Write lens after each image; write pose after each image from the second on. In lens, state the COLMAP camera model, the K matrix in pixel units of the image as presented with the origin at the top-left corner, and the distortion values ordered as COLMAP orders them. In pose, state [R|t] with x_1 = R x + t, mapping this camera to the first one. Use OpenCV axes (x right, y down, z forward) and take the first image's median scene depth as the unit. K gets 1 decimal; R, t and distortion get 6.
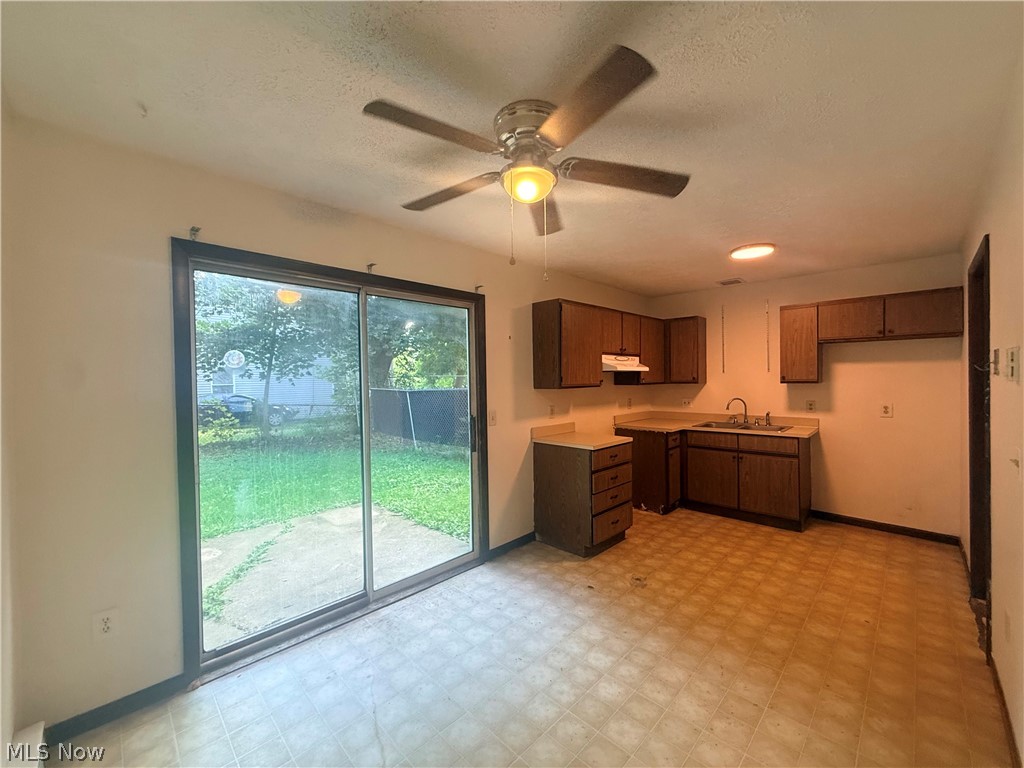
lens RADIAL K [[407.7, 0, 511.1], [0, 407.7, 382.4], [0, 0, 1]] dist [0.001864, -0.001019]
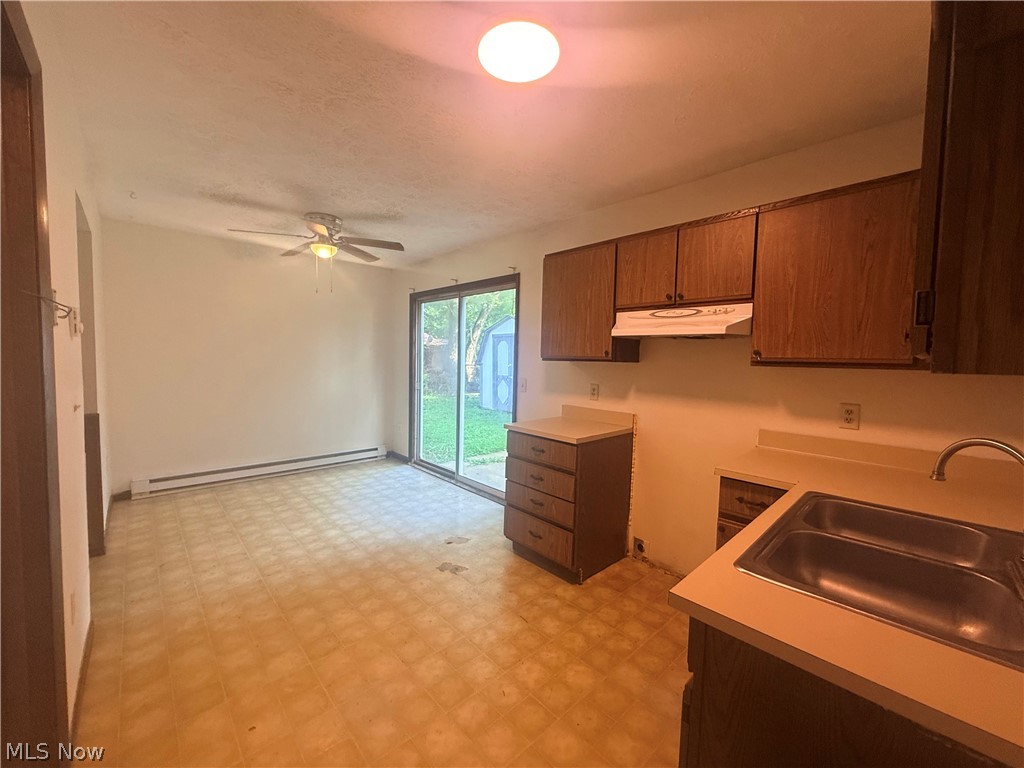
lens RADIAL K [[407.7, 0, 511.7], [0, 407.7, 380.8], [0, 0, 1]] dist [0.001864, -0.001019]
pose [[-0.038887, 0.067378, -0.996969, 1.352570], [-0.031440, 0.997148, 0.068616, 0.002259], [0.998749, 0.034013, -0.036658, 1.313148]]
